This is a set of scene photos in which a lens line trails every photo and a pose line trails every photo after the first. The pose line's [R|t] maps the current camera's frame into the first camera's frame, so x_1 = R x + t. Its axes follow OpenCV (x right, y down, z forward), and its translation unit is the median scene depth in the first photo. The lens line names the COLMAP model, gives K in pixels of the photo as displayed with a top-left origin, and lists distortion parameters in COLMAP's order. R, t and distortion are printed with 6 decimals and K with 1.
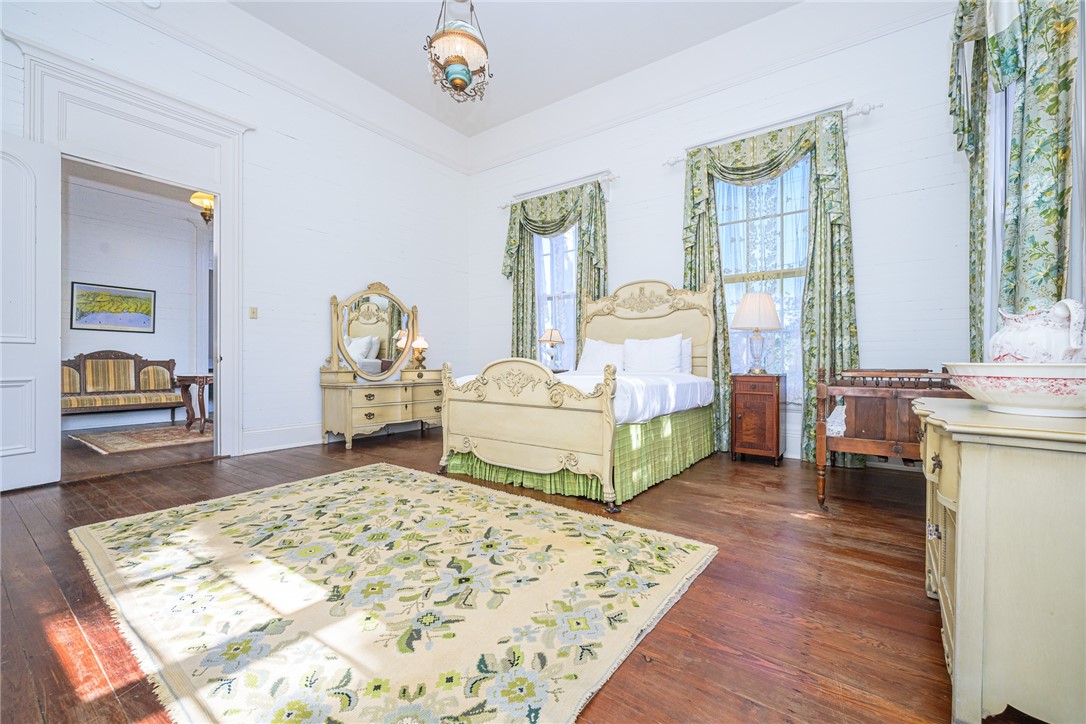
lens RADIAL K [[435.8, 0, 543.0], [0, 435.8, 358.6], [0, 0, 1]] dist [-0.001522, -0.000222]
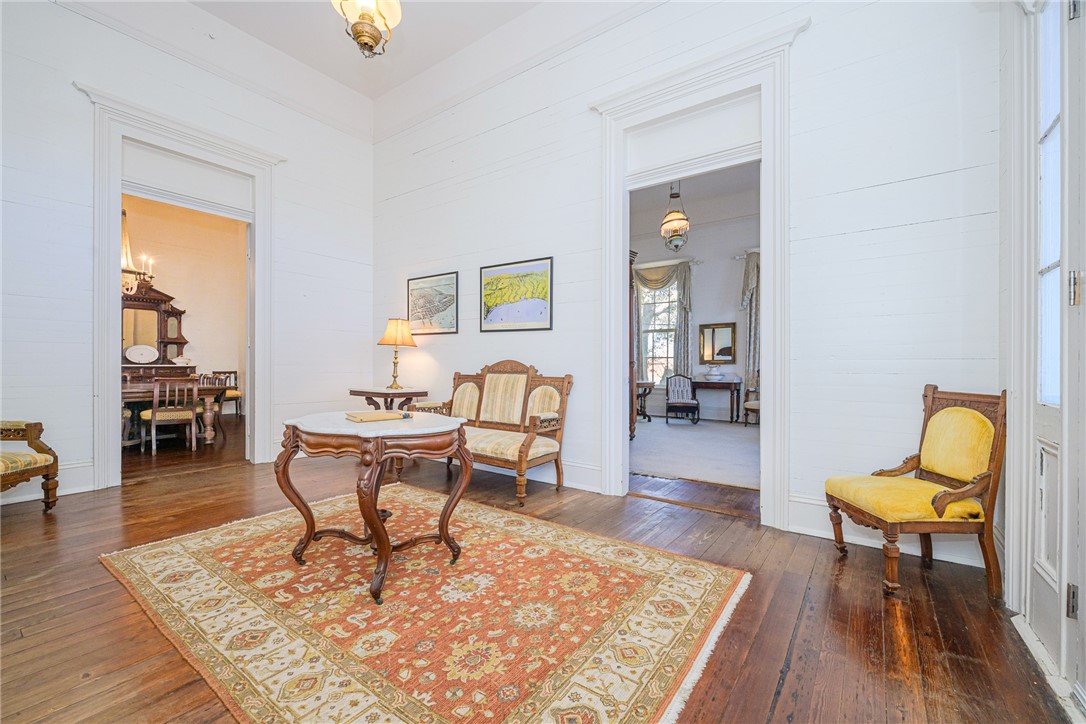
lens RADIAL K [[450.7, 0, 539.7], [0, 450.7, 363.8], [0, 0, 1]] dist [-0.001064, -0.000140]
pose [[-0.012778, 0.002029, -0.999916, -0.737011], [0.002524, 0.999995, 0.001997, -0.034211], [0.999915, -0.002498, -0.012783, 2.541336]]
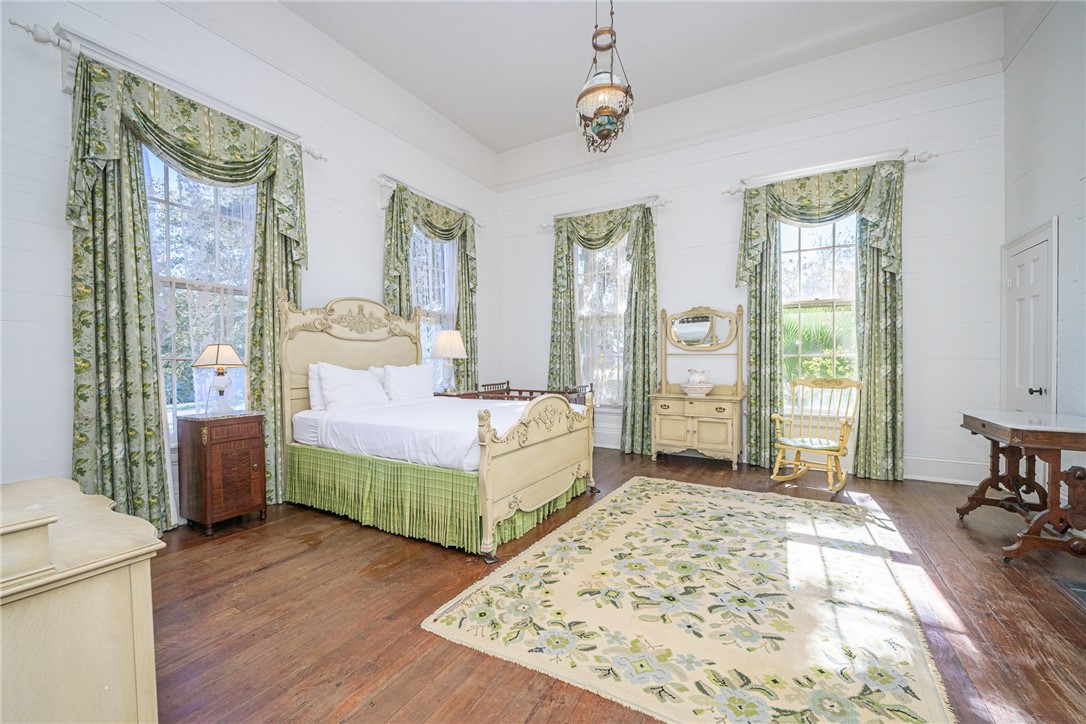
lens RADIAL K [[435.4, 0, 543.1], [0, 435.4, 366.5], [0, 0, 1]] dist [-0.002141, -0.000437]
pose [[-0.105858, -0.018150, 0.994216, -1.291428], [-0.000076, 0.999834, 0.018245, -0.102143], [-0.994381, 0.001856, -0.105842, 1.336515]]
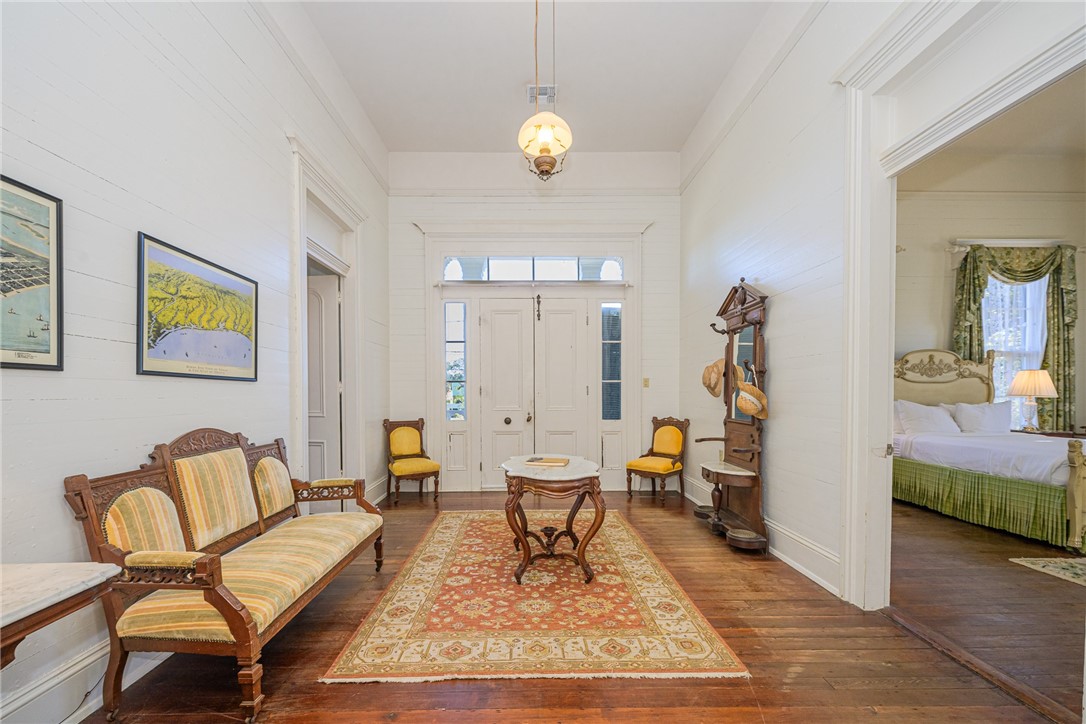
lens RADIAL K [[438.8, 0, 524.4], [0, 438.8, 401.7], [0, 0, 1]] dist [-0.009729, 0.000097]
pose [[0.817142, -0.012658, 0.576297, -2.371874], [-0.003901, 0.999615, 0.027487, -0.129764], [-0.576423, -0.024709, 0.816778, 1.264295]]
